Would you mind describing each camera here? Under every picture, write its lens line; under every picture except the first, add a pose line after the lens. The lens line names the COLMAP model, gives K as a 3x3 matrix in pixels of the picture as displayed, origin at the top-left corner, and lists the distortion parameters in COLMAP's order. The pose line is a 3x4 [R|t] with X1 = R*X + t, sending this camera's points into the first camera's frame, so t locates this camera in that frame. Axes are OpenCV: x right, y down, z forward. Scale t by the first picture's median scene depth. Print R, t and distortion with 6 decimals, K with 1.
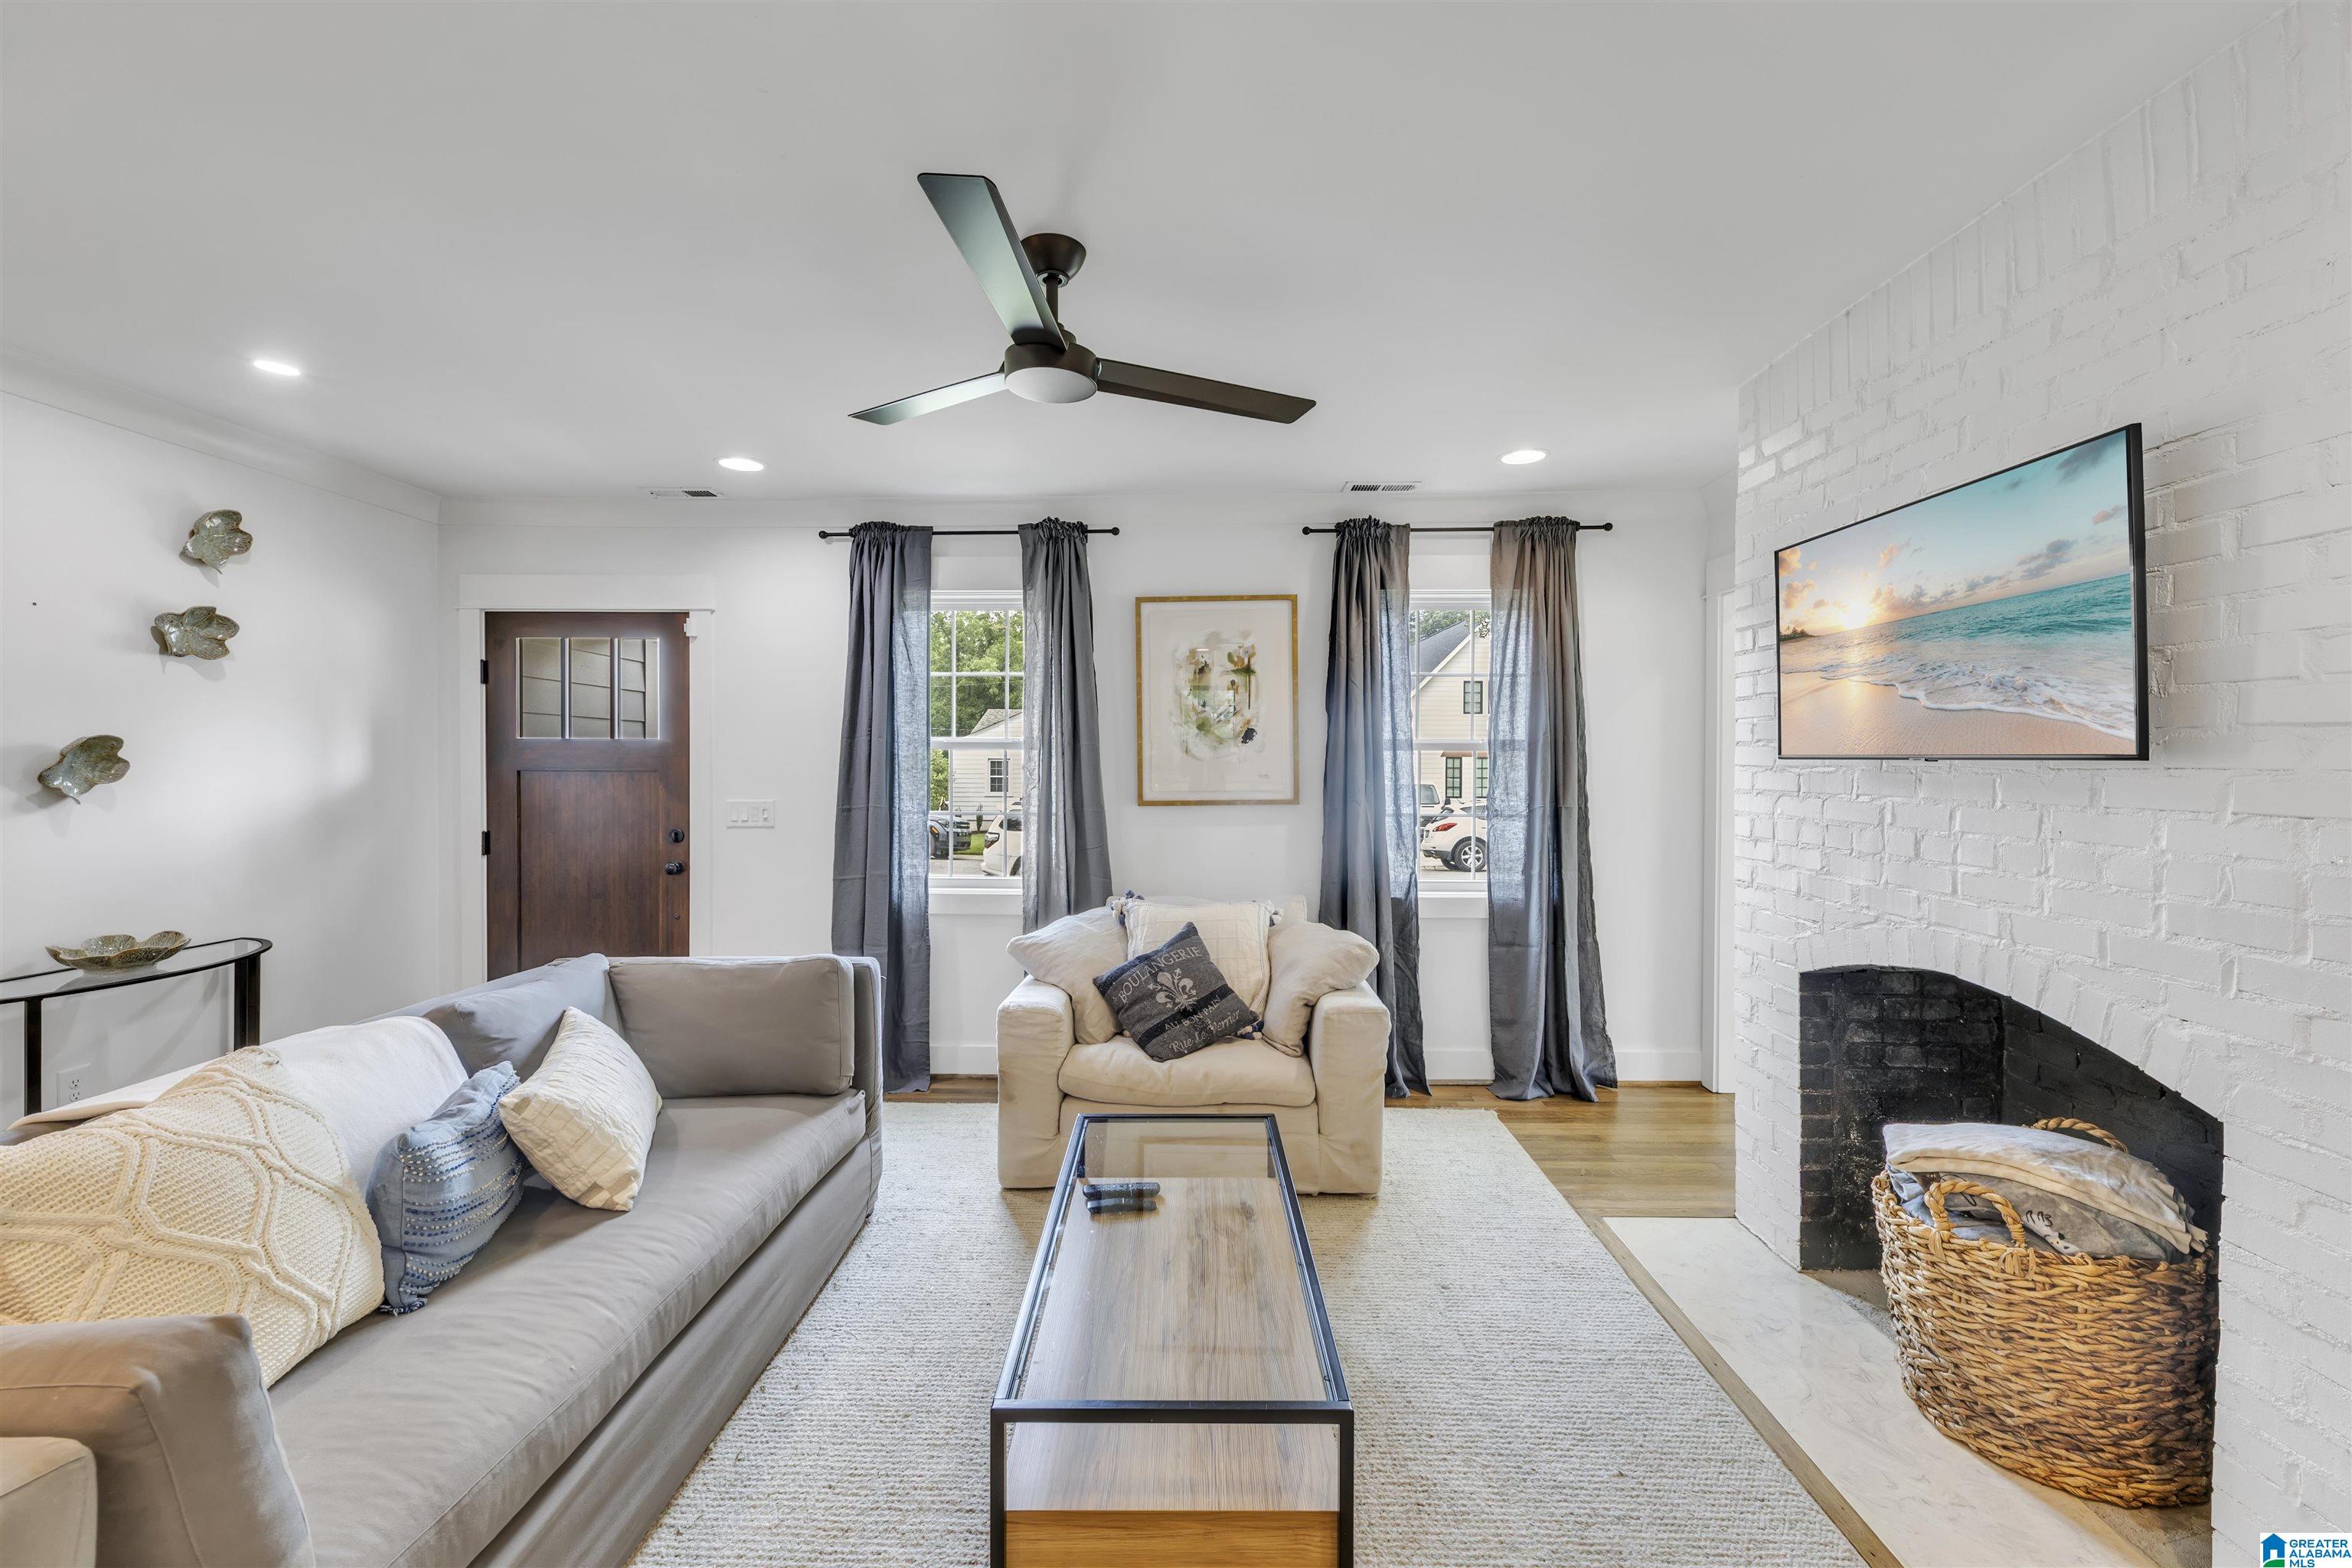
lens RADIAL K [[934.2, 0, 1174.1], [0, 934.2, 773.0], [0, 0, 1]] dist [0.007095, -0.000047]
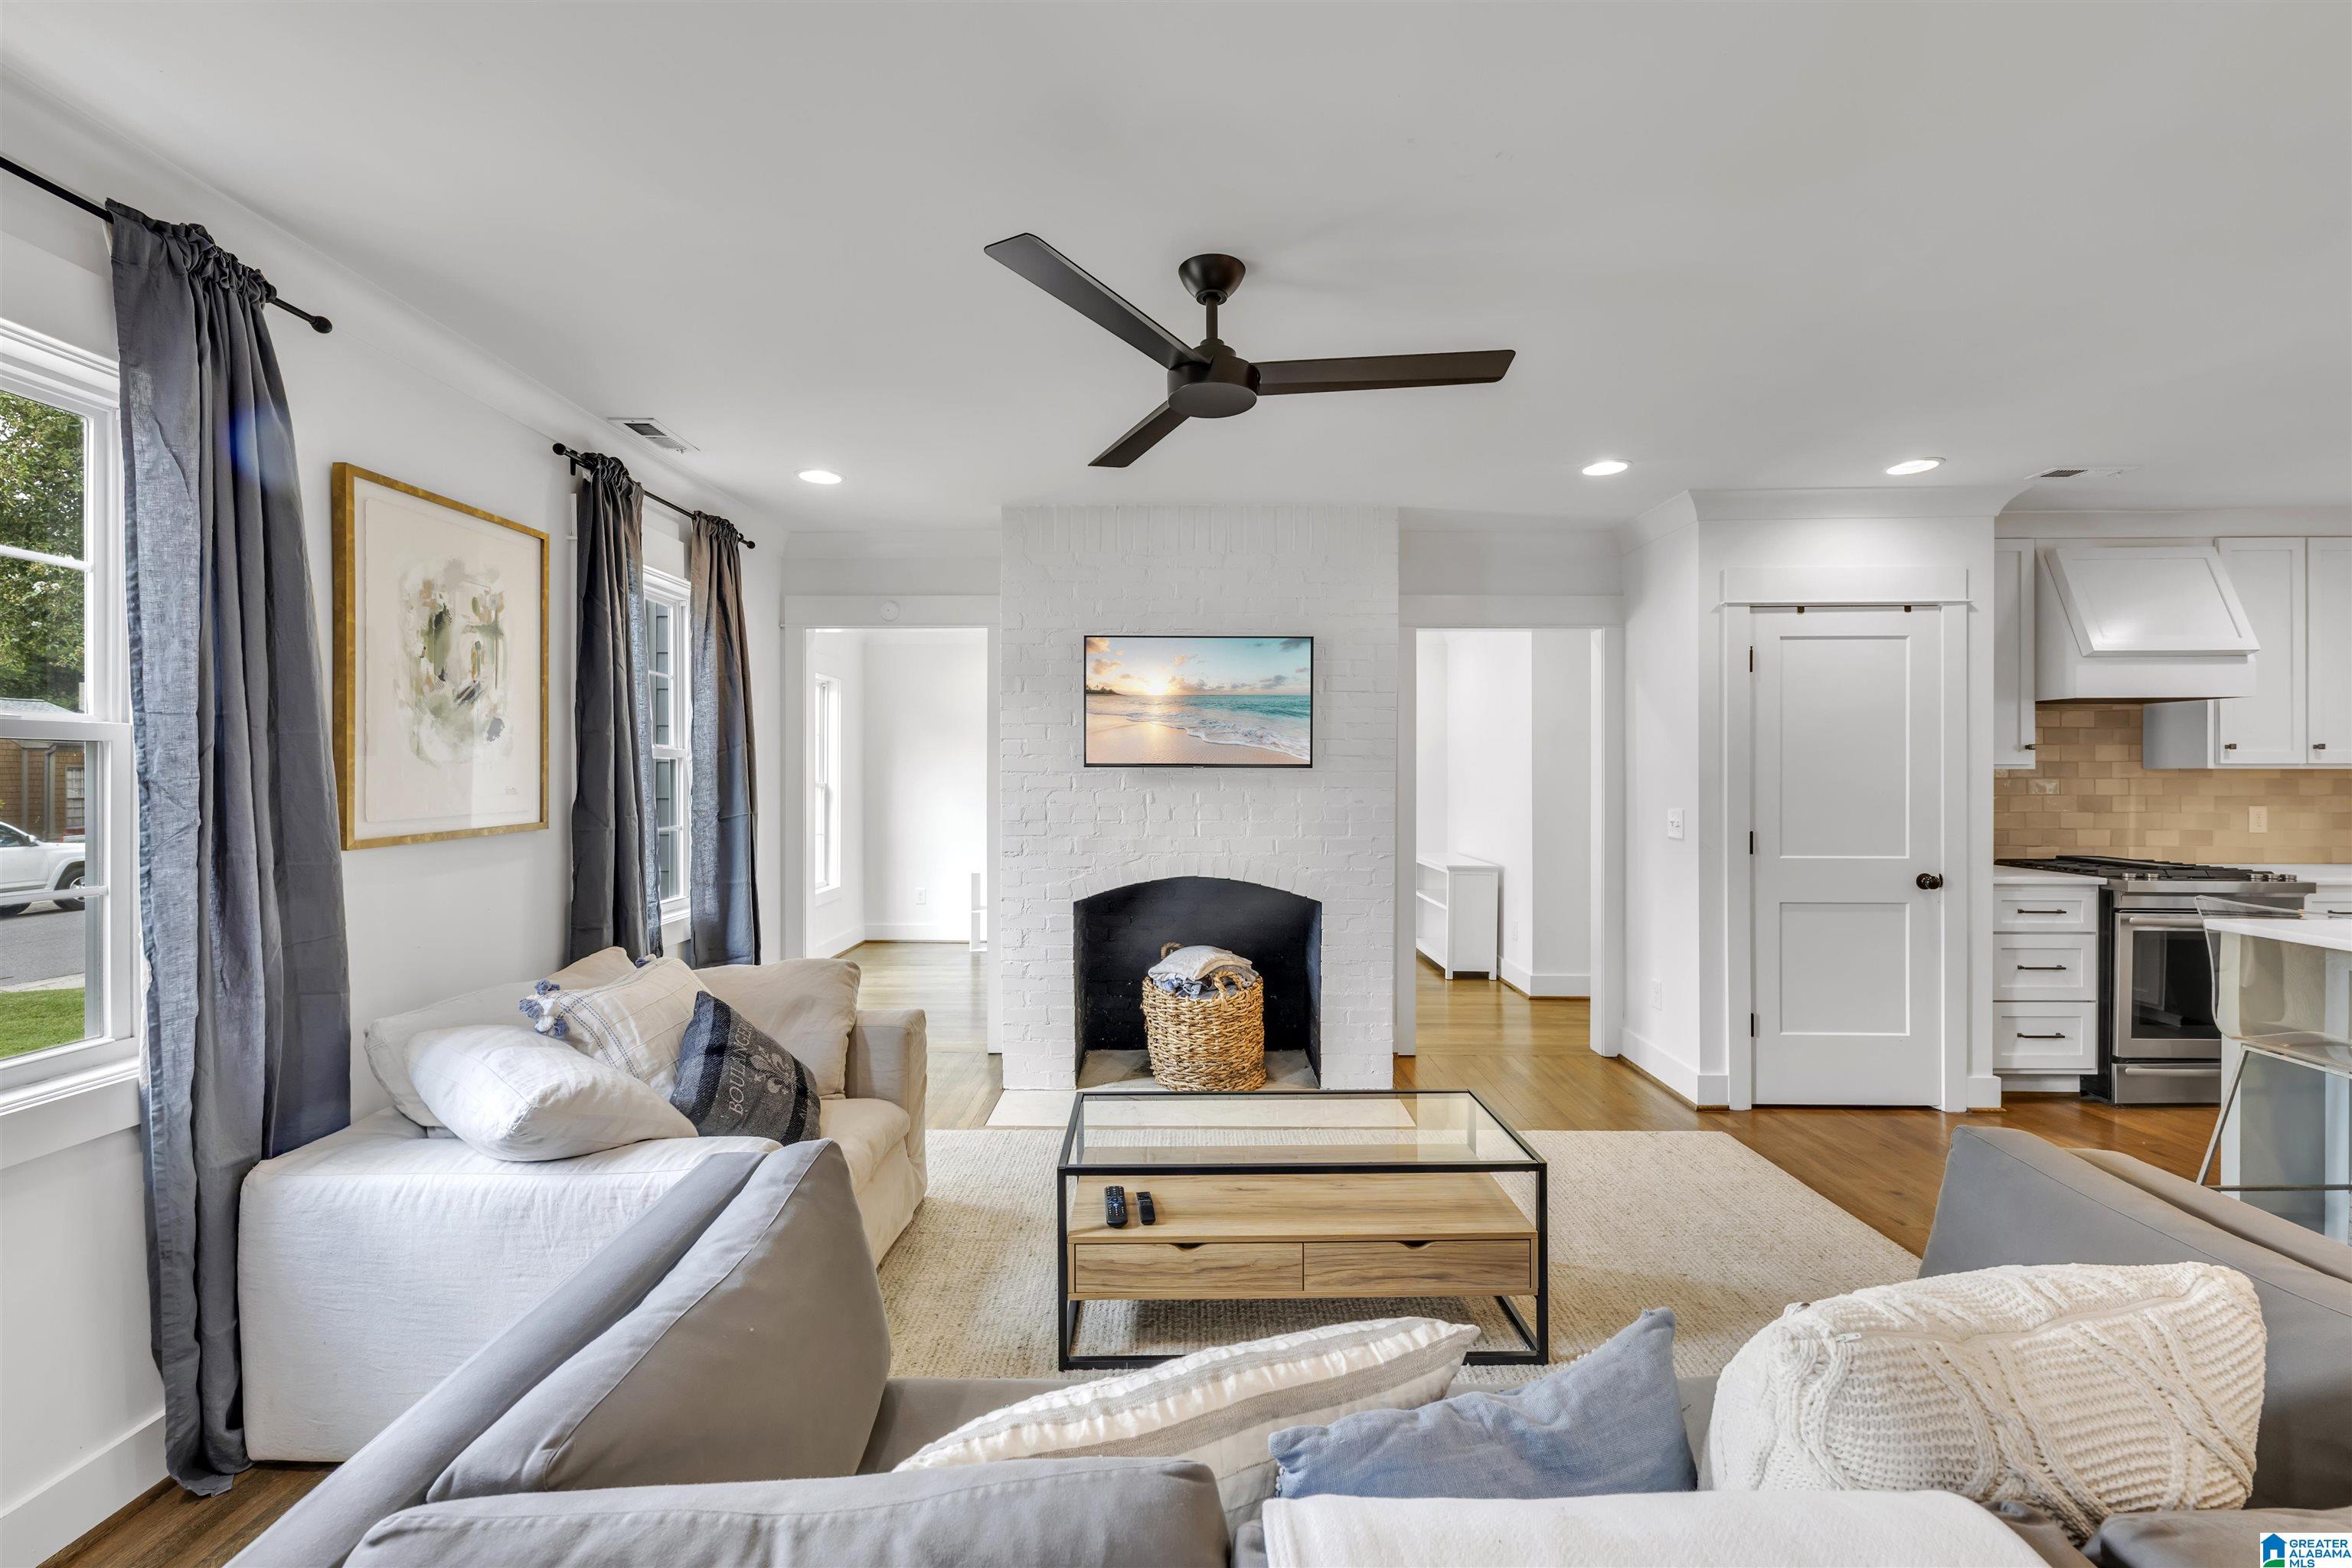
lens RADIAL K [[956.1, 0, 1174.6], [0, 956.1, 775.0], [0, 0, 1]] dist [0.000265, 0.000003]
pose [[-0.010378, -0.004359, 0.999937, -1.014218], [0.012599, 0.999911, 0.004490, -0.007759], [-0.999867, 0.012644, -0.010322, 0.898137]]
